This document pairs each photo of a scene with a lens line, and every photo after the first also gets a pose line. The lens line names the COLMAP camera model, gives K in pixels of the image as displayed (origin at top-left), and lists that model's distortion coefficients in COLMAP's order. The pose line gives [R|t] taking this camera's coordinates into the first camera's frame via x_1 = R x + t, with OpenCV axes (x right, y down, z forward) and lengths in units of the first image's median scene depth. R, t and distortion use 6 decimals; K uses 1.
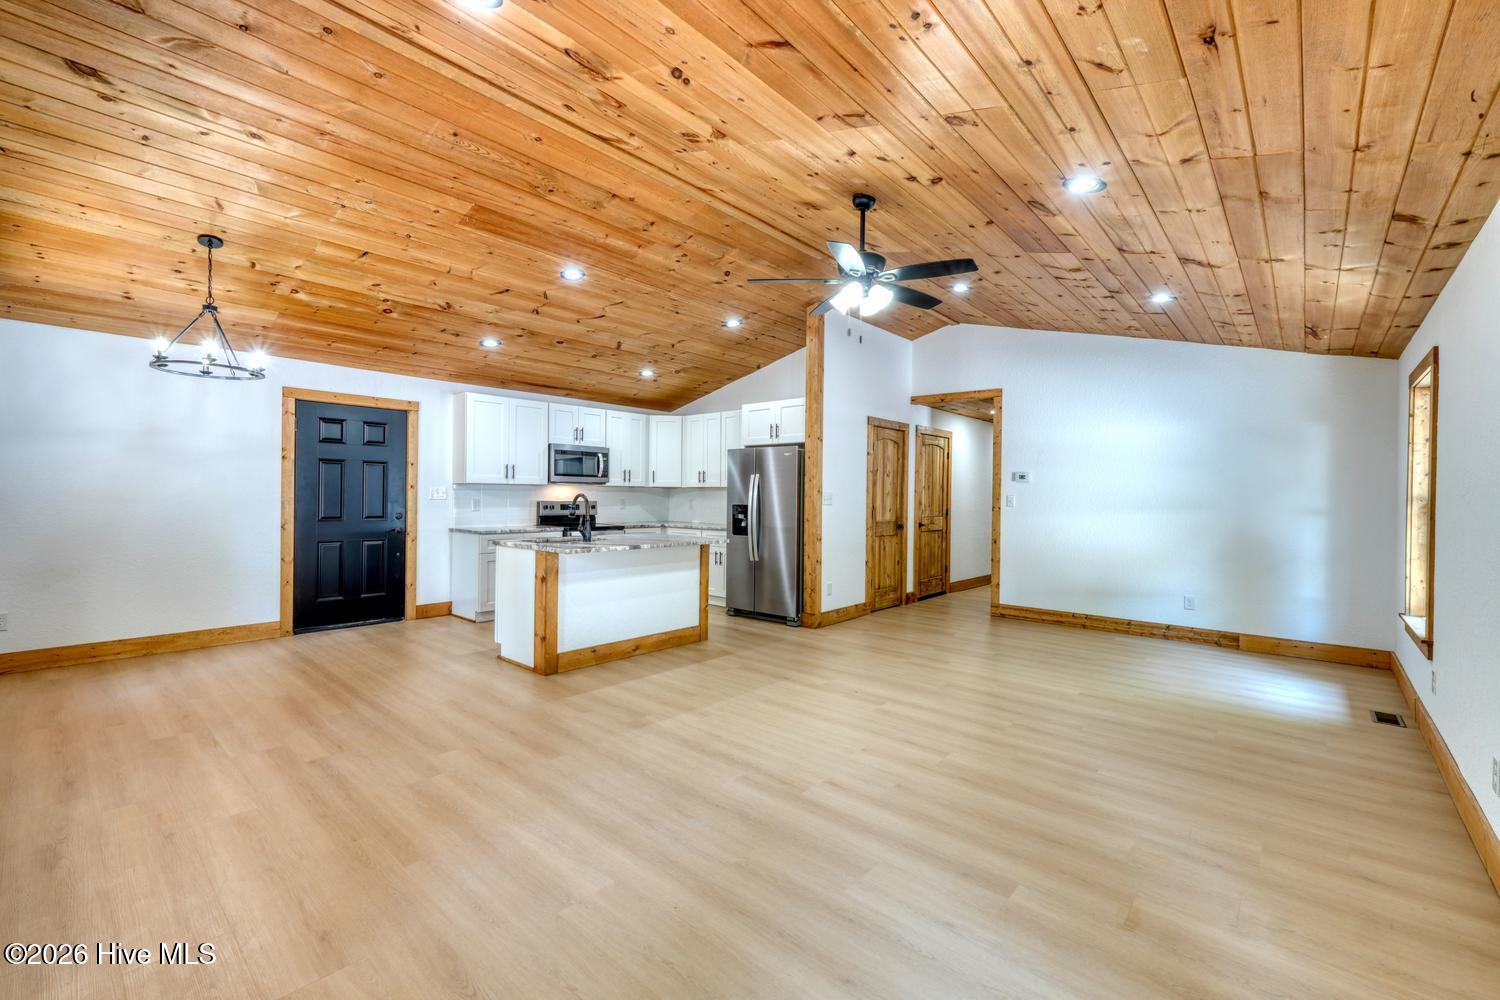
lens RADIAL K [[635.2, 0, 748.4], [0, 635.2, 497.8], [0, 0, 1]] dist [-0.002228, 0.001432]
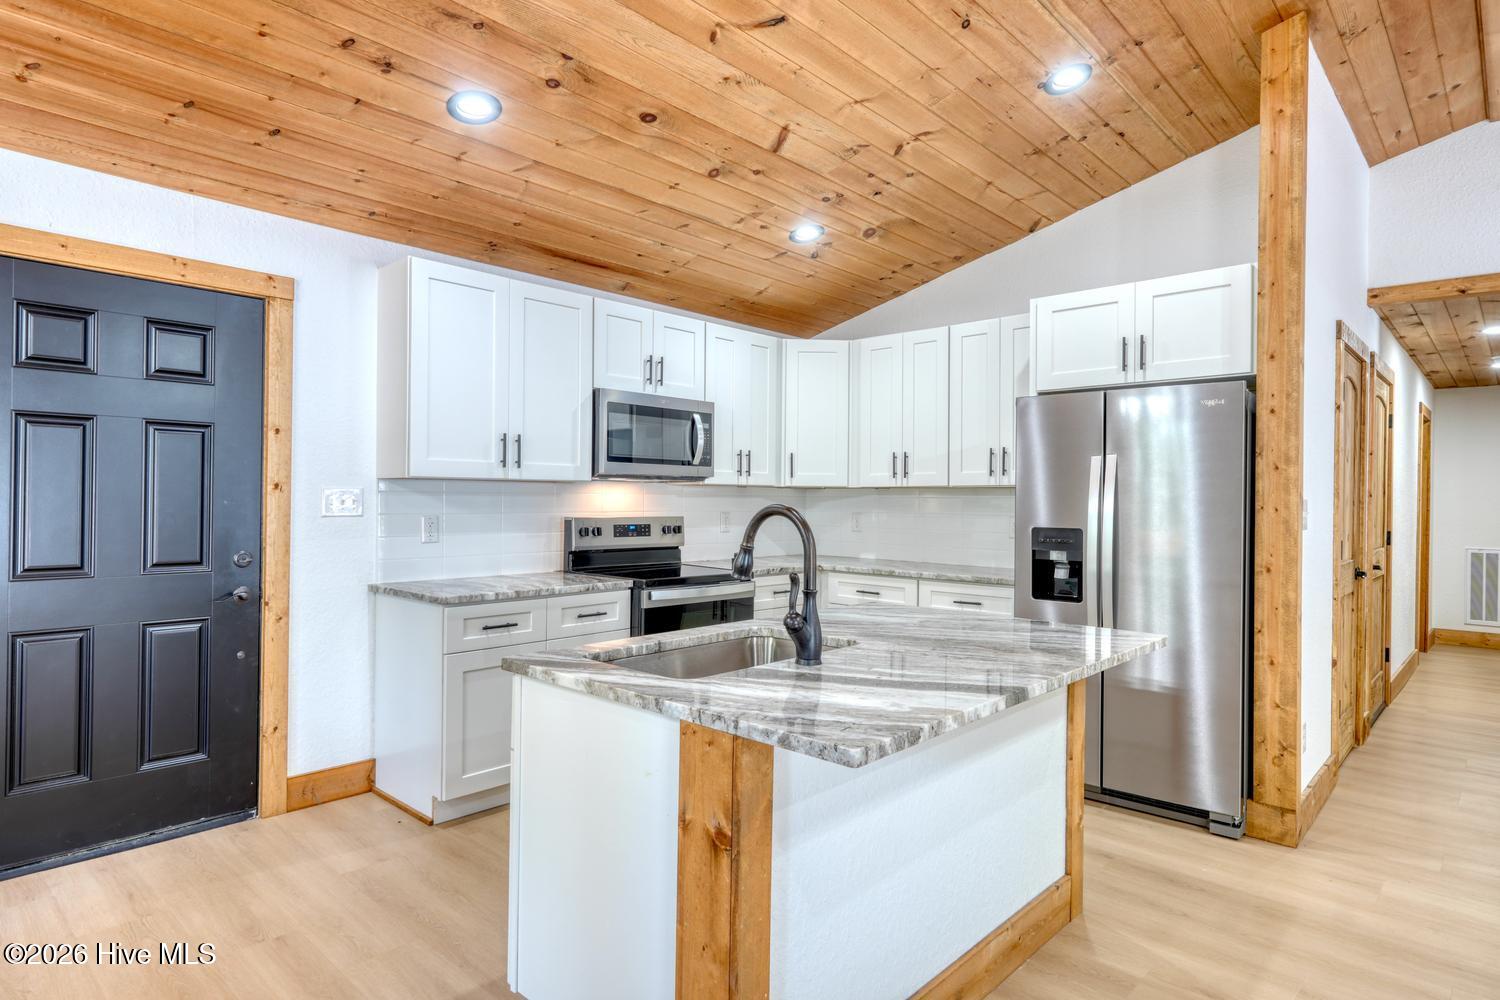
lens RADIAL K [[832.0, 0, 752.3], [0, 832.0, 500.3], [0, 0, 1]] dist [0.008739, 0.001412]
pose [[0.999837, -0.001492, -0.018002, -0.205926], [0.001440, 0.999995, -0.002910, -0.006066], [0.018006, 0.002884, 0.999834, 0.449180]]
